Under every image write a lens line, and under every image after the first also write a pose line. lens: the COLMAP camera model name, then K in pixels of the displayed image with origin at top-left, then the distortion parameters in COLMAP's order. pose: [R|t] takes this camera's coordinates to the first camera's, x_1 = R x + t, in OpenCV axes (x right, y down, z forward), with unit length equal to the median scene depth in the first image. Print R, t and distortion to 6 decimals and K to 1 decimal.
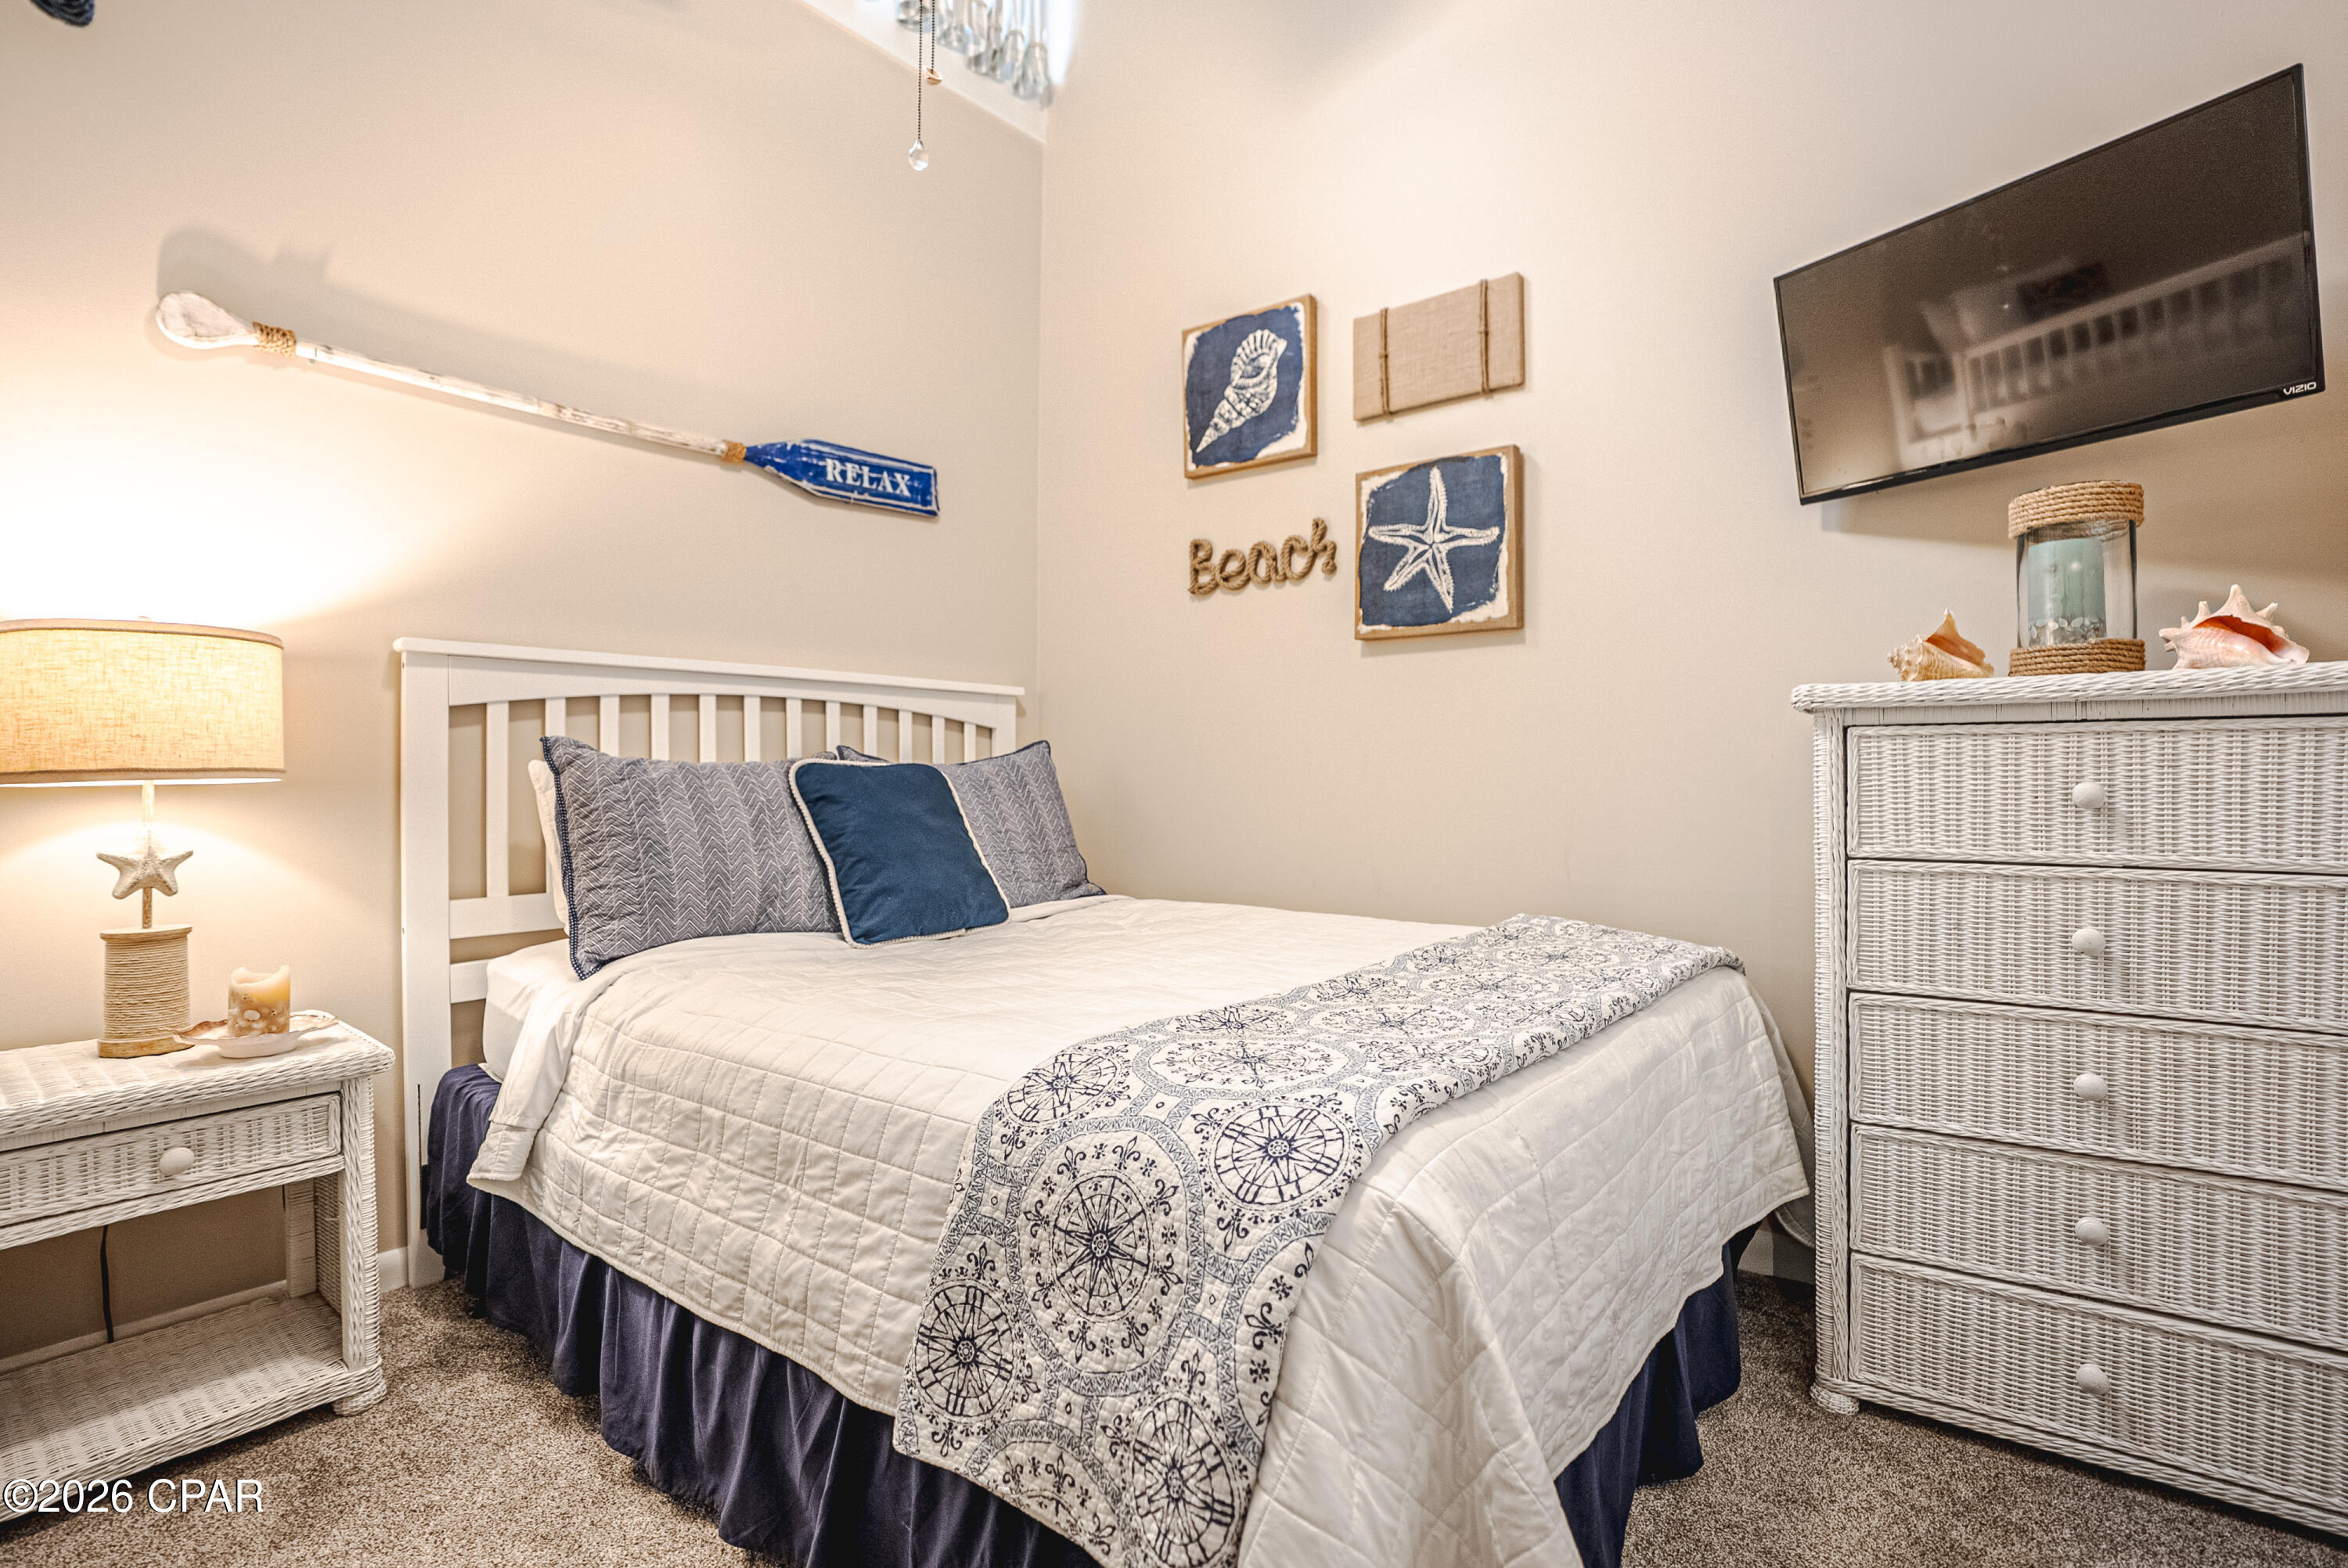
lens RADIAL K [[1097.8, 0, 1188.7], [0, 1097.8, 769.4], [0, 0, 1]] dist [-0.068687, 0.025149]
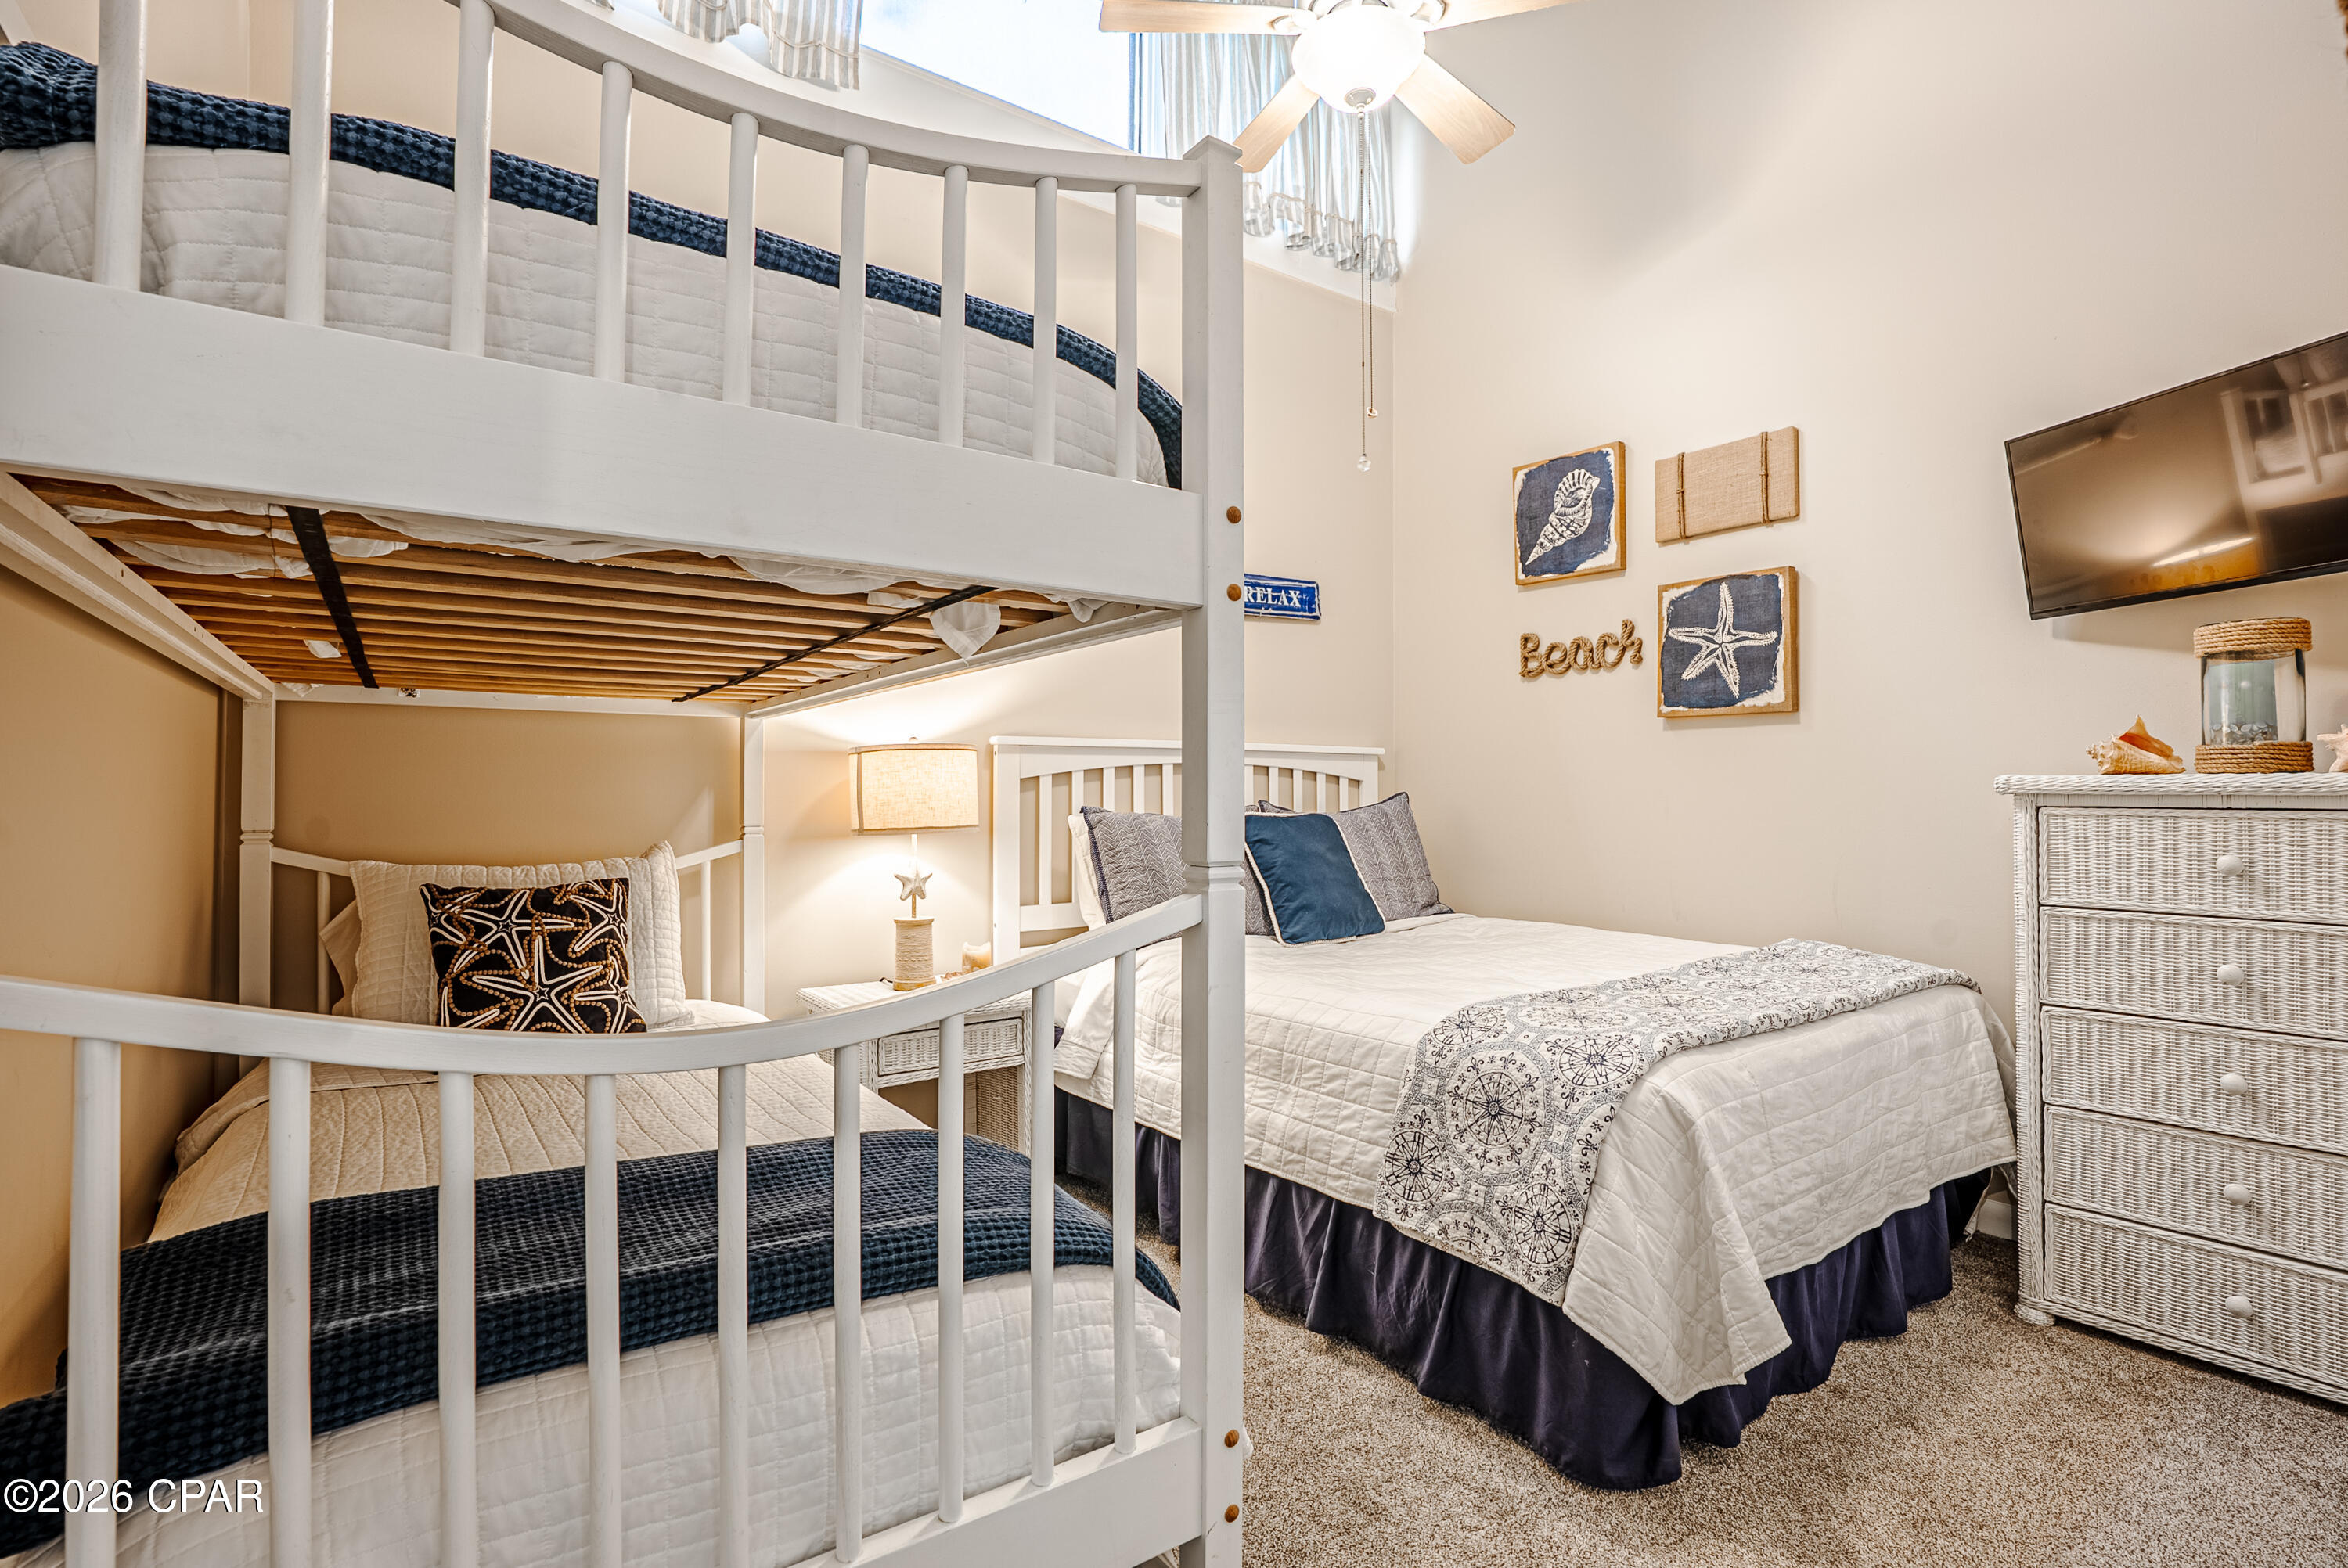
lens RADIAL K [[1097.8, 0, 1185.1], [0, 1097.8, 772.4], [0, 0, 1]] dist [-0.068687, 0.025149]
pose [[0.961840, -0.001623, -0.273607, -0.051121], [-0.000534, 0.999969, -0.007809, -0.074588], [0.273611, 0.007657, 0.961810, -0.584474]]
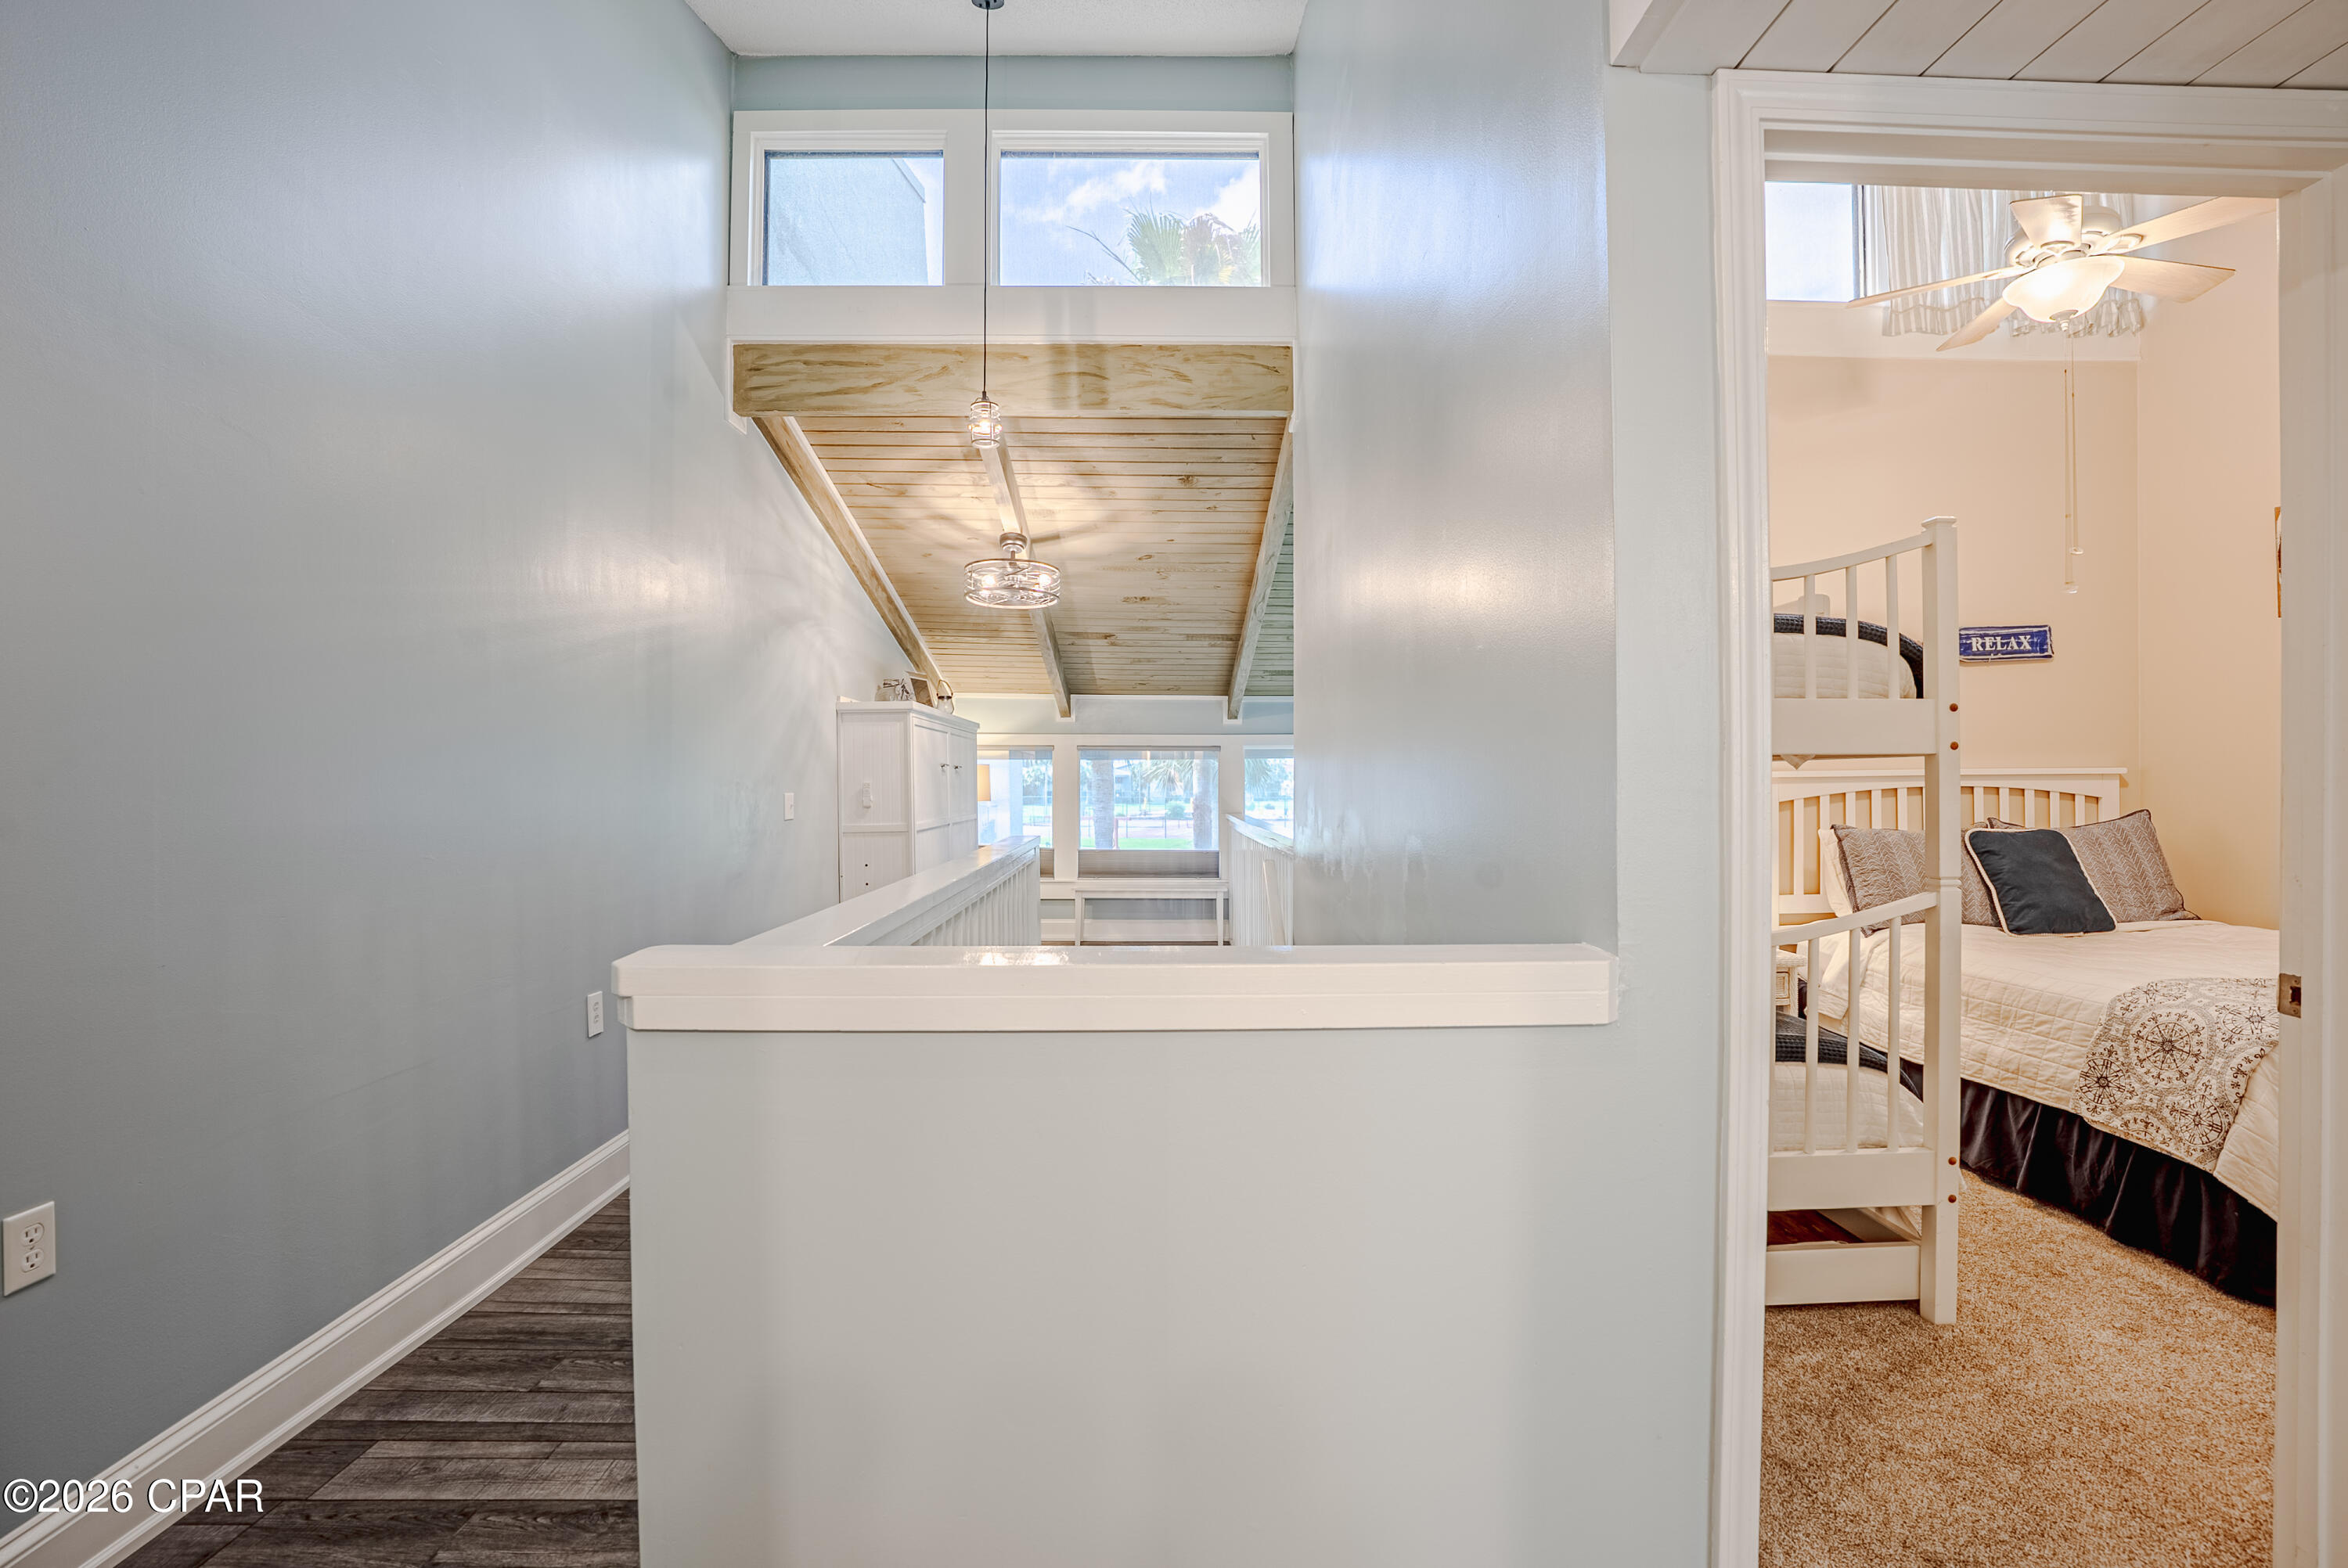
lens RADIAL K [[1097.8, 0, 1177.3], [0, 1097.8, 781.7], [0, 0, 1]] dist [-0.068687, 0.025149]
pose [[0.640387, 0.000025, -0.768052, 0.224876], [0.015002, 0.999809, 0.012541, -0.188983], [0.767906, -0.019554, 0.640265, -1.646981]]
